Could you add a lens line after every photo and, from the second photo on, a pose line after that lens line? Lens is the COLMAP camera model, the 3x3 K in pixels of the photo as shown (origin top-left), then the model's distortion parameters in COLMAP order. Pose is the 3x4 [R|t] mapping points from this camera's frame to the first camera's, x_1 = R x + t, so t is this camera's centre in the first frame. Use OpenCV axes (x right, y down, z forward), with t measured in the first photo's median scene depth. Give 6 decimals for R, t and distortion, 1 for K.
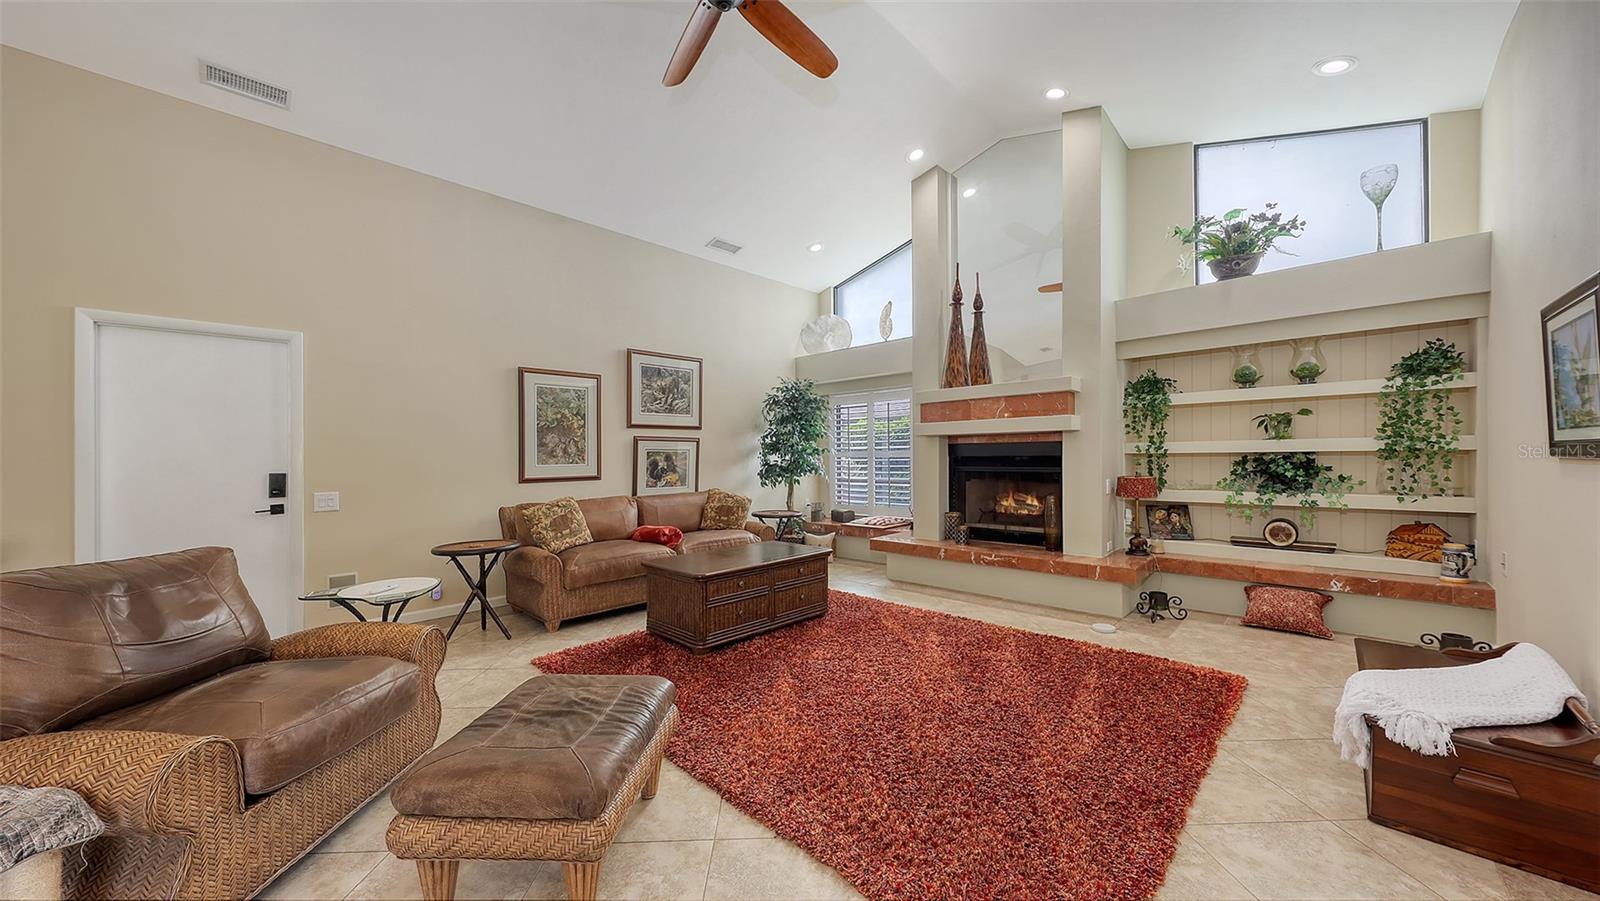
lens RADIAL K [[556.3, 0, 784.4], [0, 556.3, 456.8], [0, 0, 1]] dist [-0.001384, 0.000004]
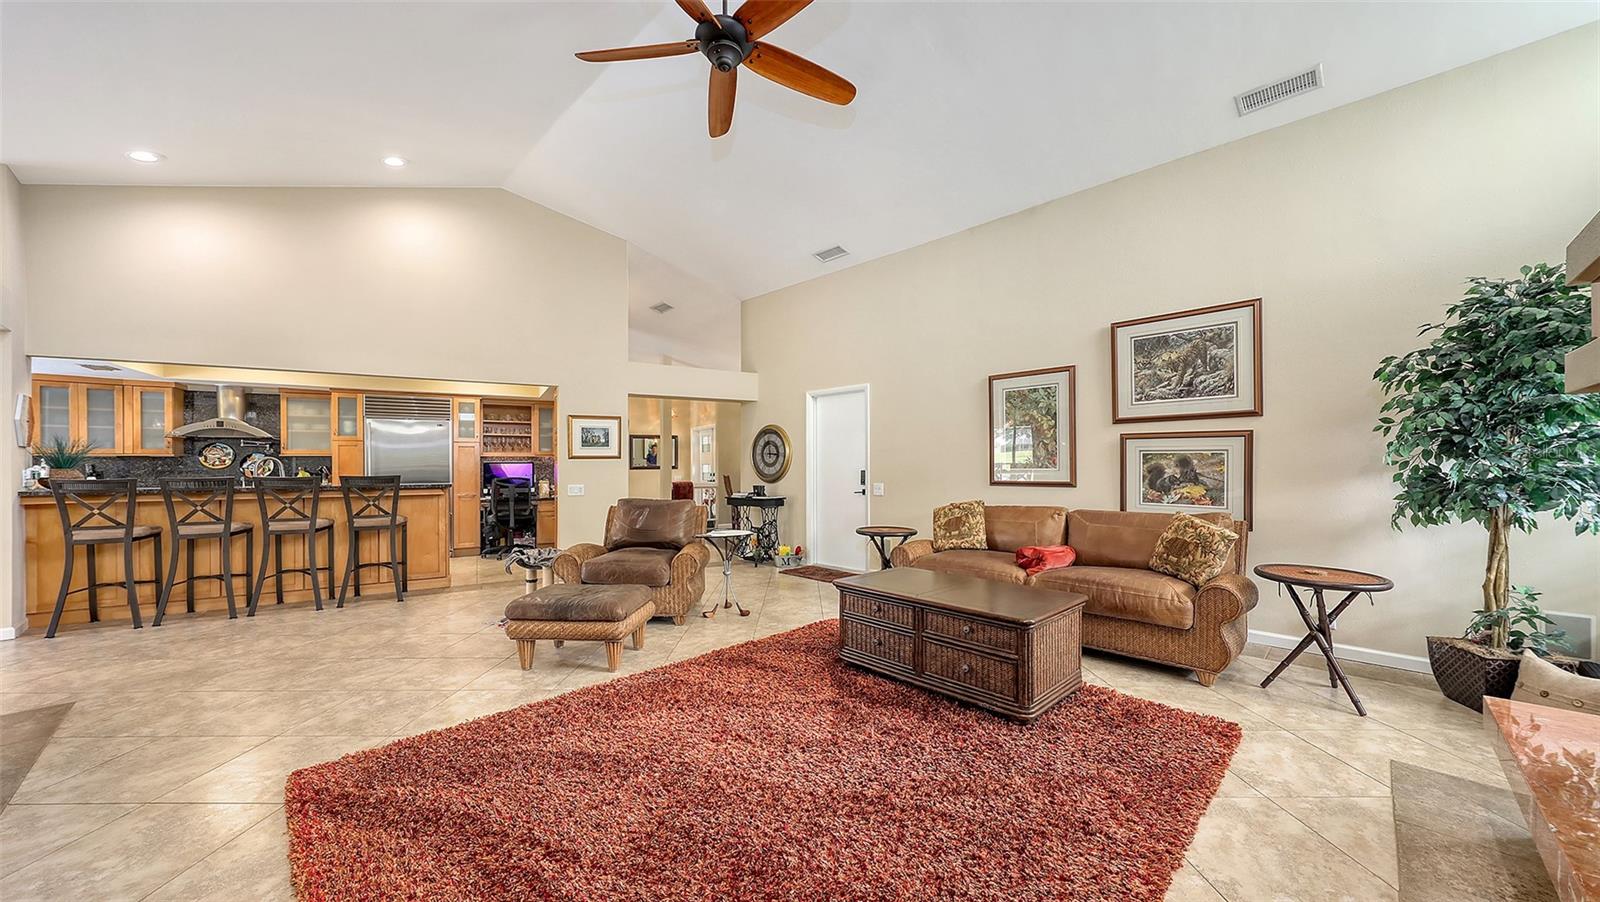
lens RADIAL K [[567.5, 0, 814.9], [0, 567.5, 461.8], [0, 0, 1]] dist [0.002153, -0.001191]
pose [[-0.006743, 0.016647, -0.999839, 0.512657], [0.013332, 0.999774, 0.016556, -0.016717], [0.999888, -0.013218, -0.006964, 0.561786]]
